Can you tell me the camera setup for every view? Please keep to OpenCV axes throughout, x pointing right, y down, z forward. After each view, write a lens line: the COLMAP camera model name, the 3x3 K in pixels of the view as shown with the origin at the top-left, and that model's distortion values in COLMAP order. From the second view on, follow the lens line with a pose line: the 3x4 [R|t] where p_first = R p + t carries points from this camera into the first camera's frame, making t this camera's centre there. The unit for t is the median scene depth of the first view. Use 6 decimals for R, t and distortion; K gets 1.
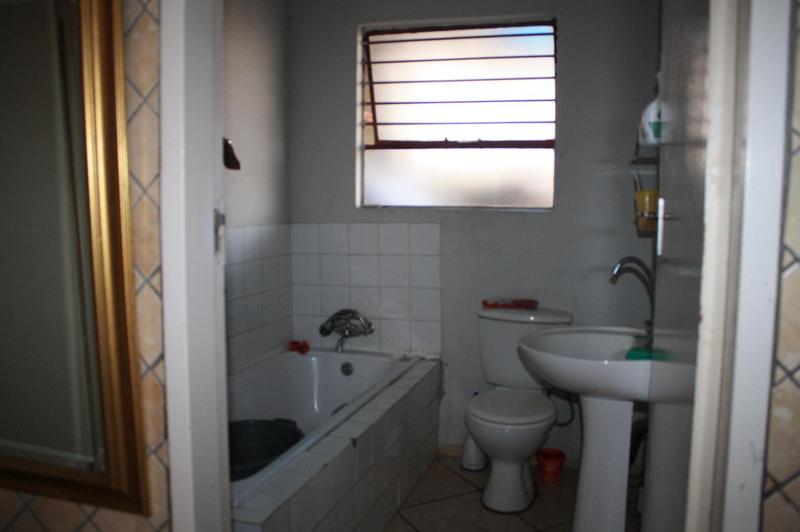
lens RADIAL K [[698.9, 0, 401.6], [0, 698.9, 268.3], [0, 0, 1]] dist [-0.147705, 0.129184]
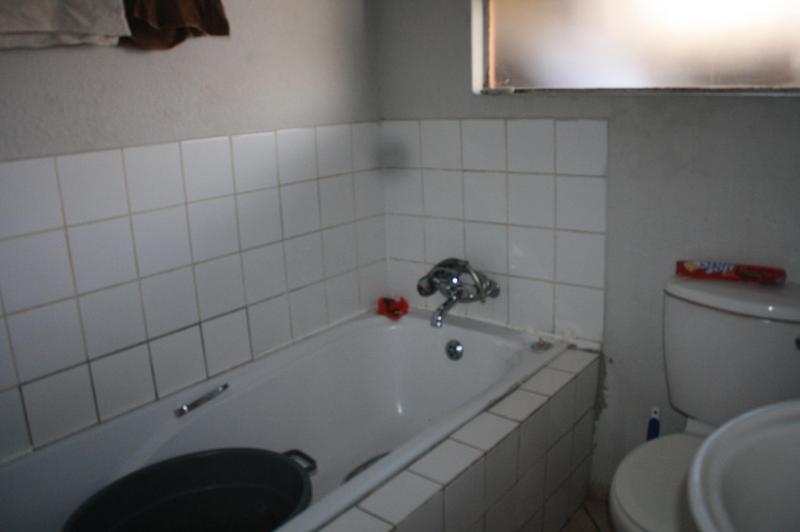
lens RADIAL K [[698.9, 0, 400.4], [0, 698.9, 261.0], [0, 0, 1]] dist [-0.147705, 0.129184]
pose [[0.938930, 0.052089, -0.340144, 0.090486], [-0.000029, 0.988489, 0.151294, -0.034567], [0.344109, -0.142045, 0.928123, 0.401954]]
